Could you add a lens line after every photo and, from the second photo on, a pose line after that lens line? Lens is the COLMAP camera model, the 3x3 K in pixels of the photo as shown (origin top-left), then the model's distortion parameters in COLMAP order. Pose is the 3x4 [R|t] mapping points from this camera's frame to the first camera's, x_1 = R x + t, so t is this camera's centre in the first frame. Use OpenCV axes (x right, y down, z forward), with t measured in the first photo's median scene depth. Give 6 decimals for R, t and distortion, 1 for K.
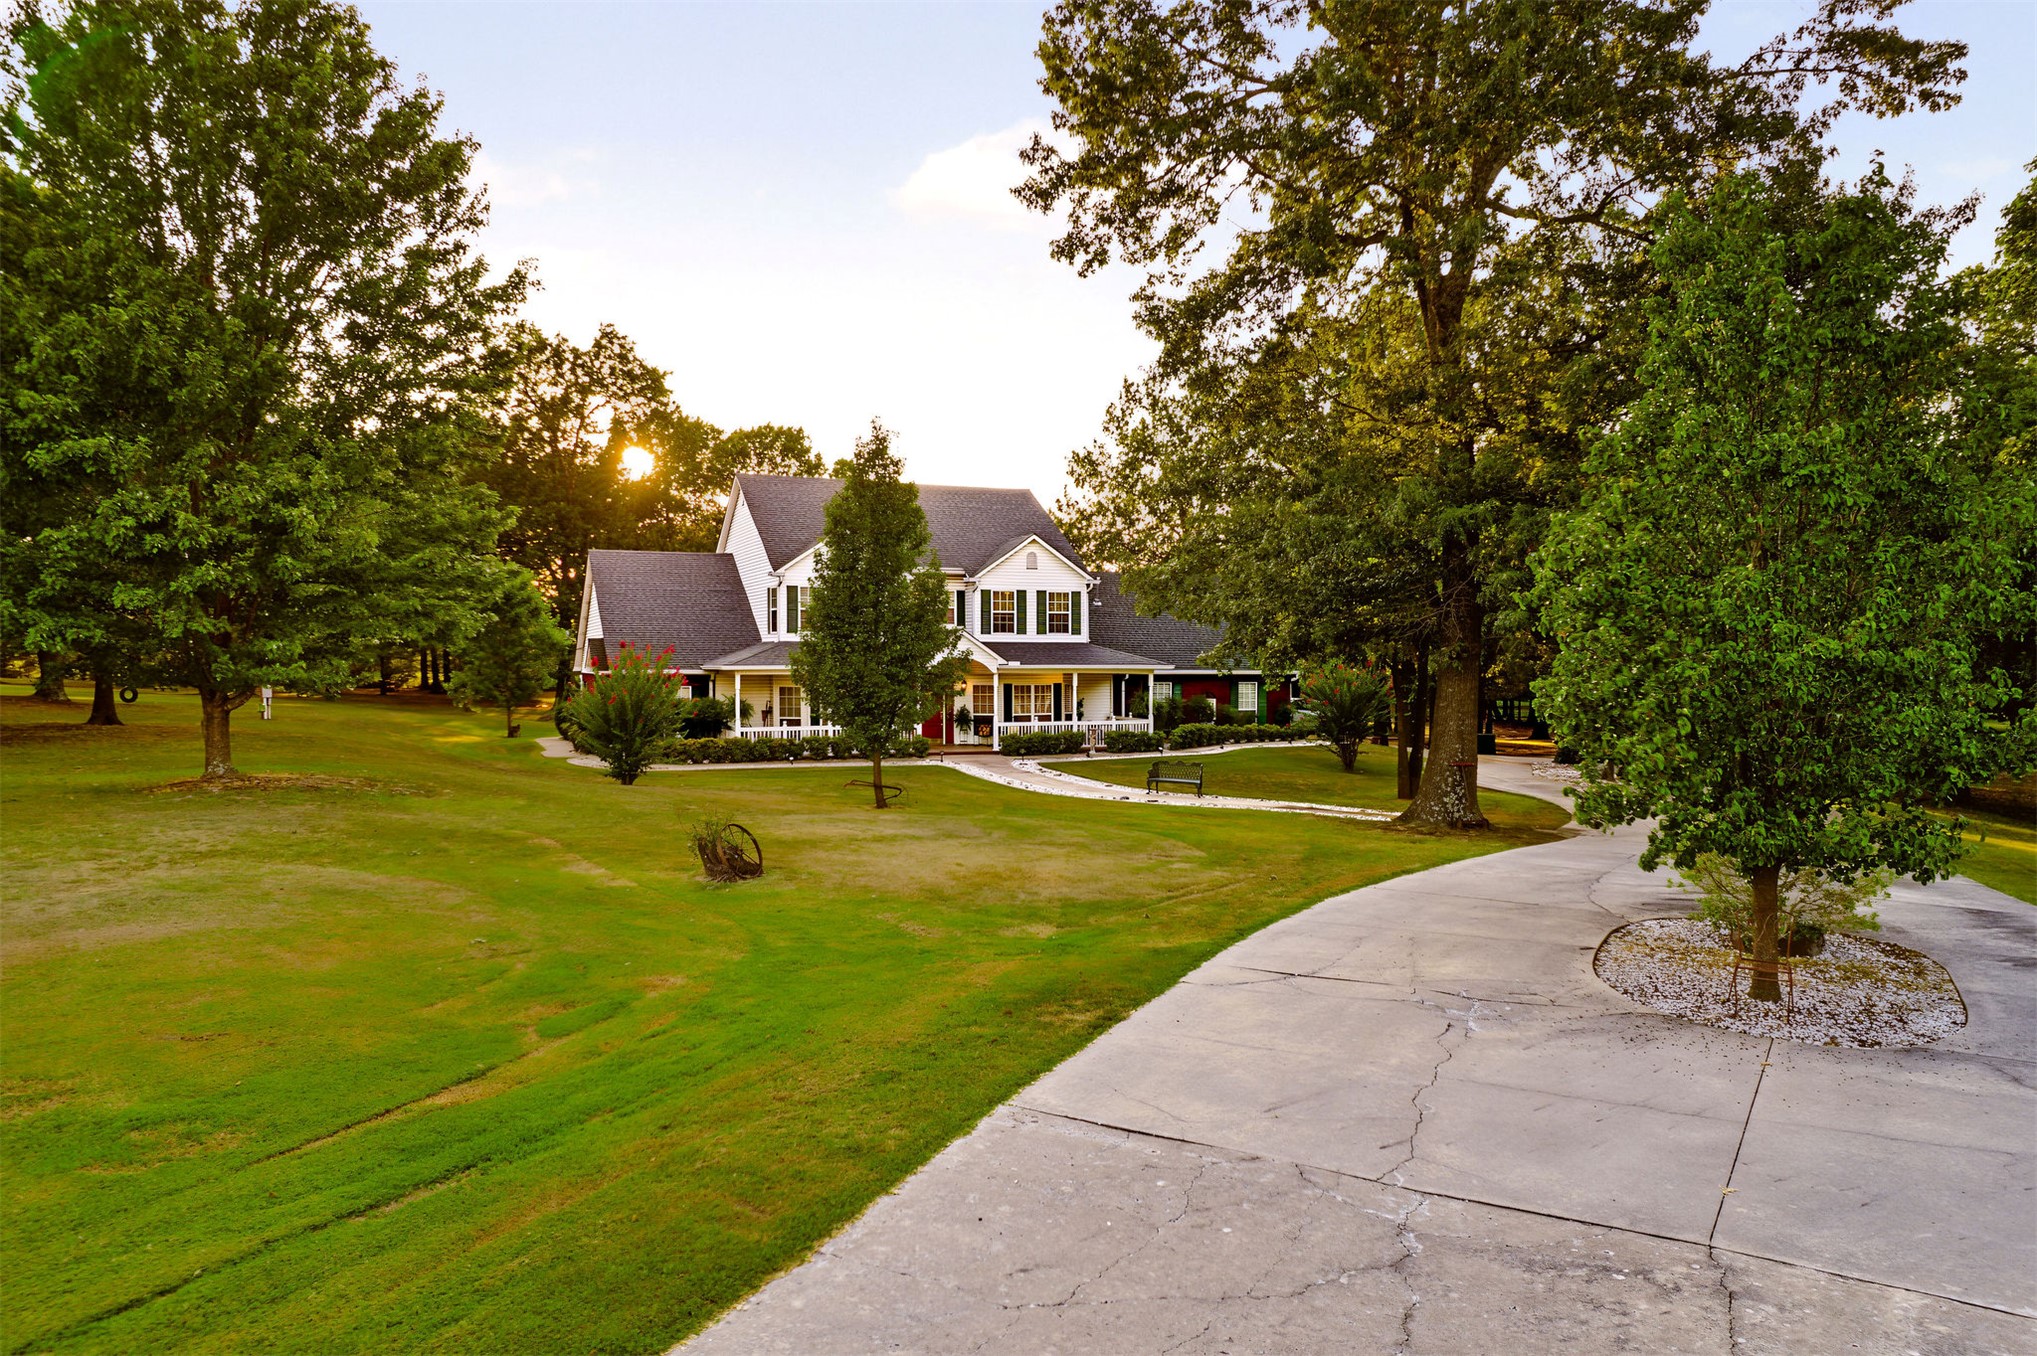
lens RADIAL K [[1460.9, 0, 1023.6], [0, 1460.9, 681.1], [0, 0, 1]] dist [-0.003148, -0.000529]
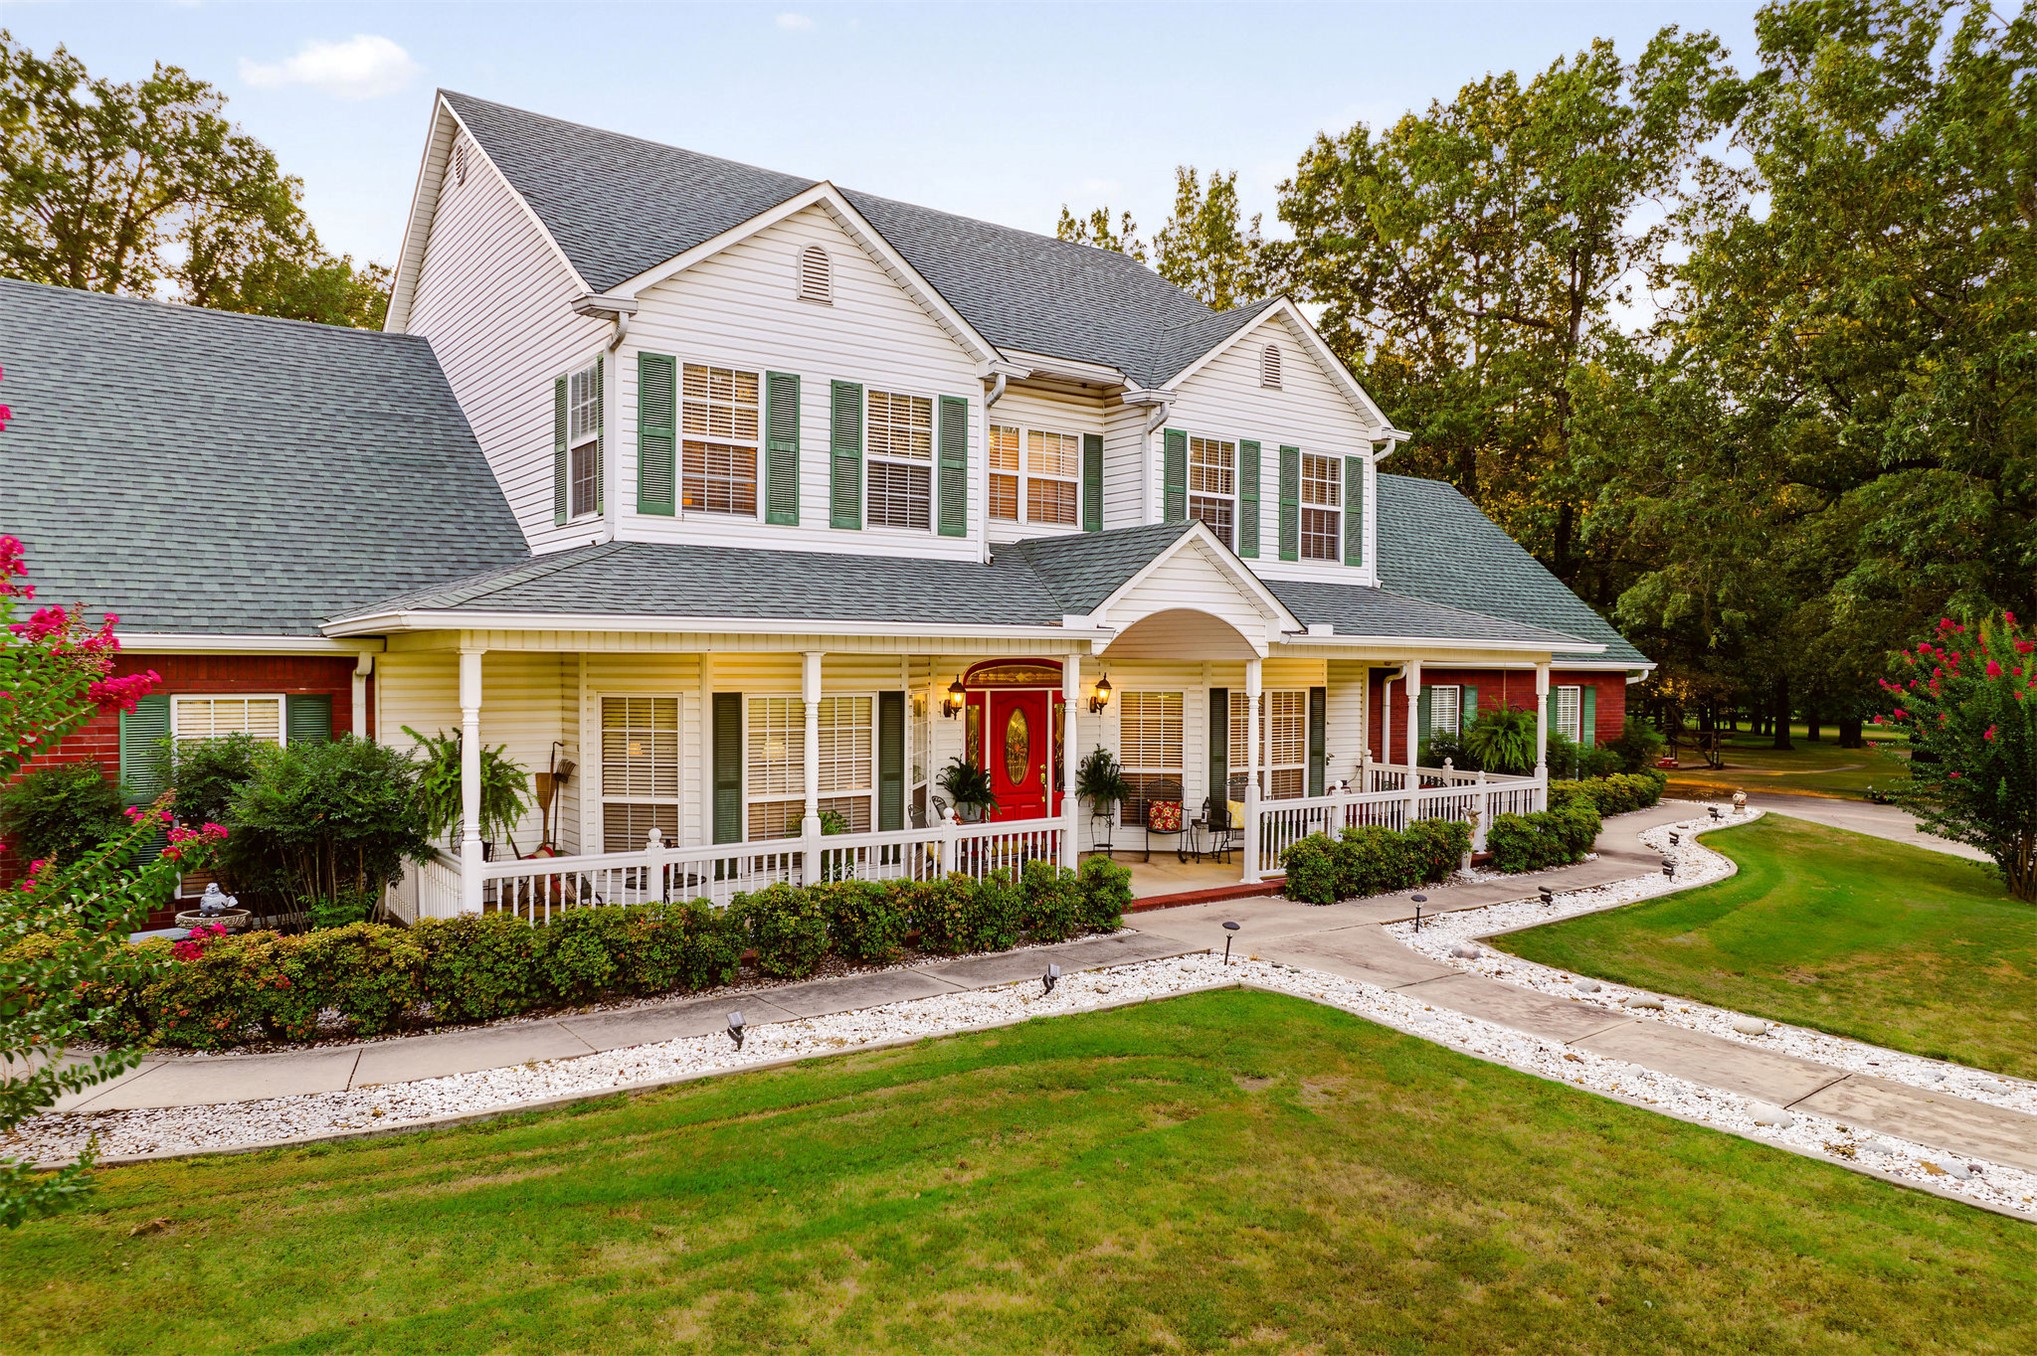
lens RADIAL K [[1330.1, 0, 999.2], [0, 1330.1, 676.6], [0, 0, 1]] dist [-0.016722, 0.009111]
pose [[0.971599, 0.007938, 0.236500, -0.145449], [-0.007898, 0.999968, -0.001117, -0.000402], [-0.236502, -0.000783, 0.971631, 0.680400]]
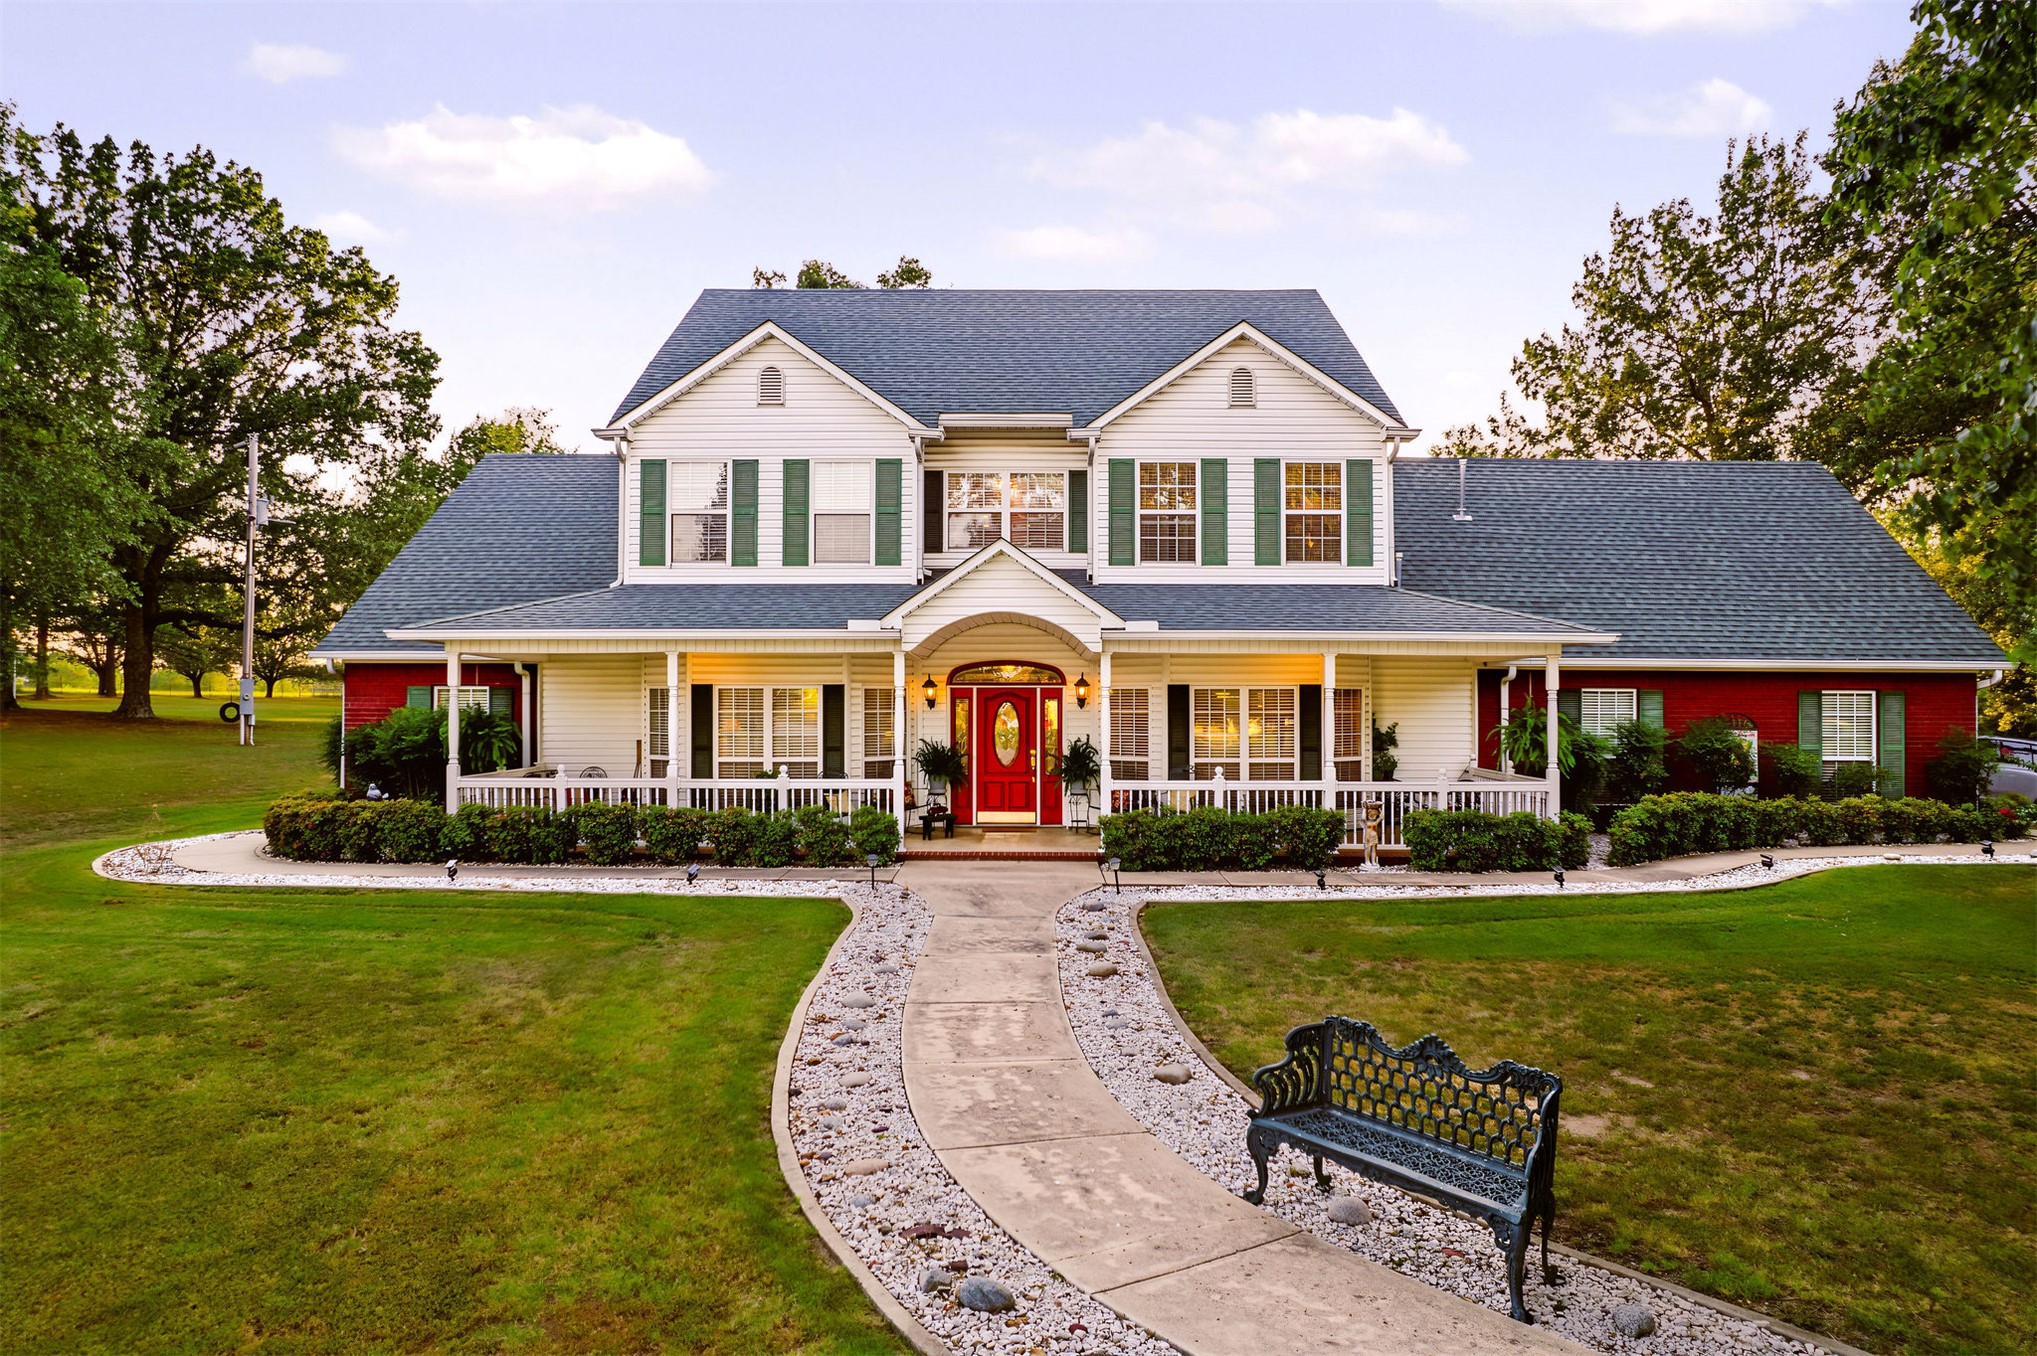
lens RADIAL K [[1330.1, 0, 1019.7], [0, 1330.1, 675.5], [0, 0, 1]] dist [-0.016722, 0.009111]
pose [[0.920469, -0.003407, -0.390802, 0.094445], [-0.009986, 0.999431, -0.032232, 0.011620], [0.390689, 0.033571, 0.919910, 0.634270]]
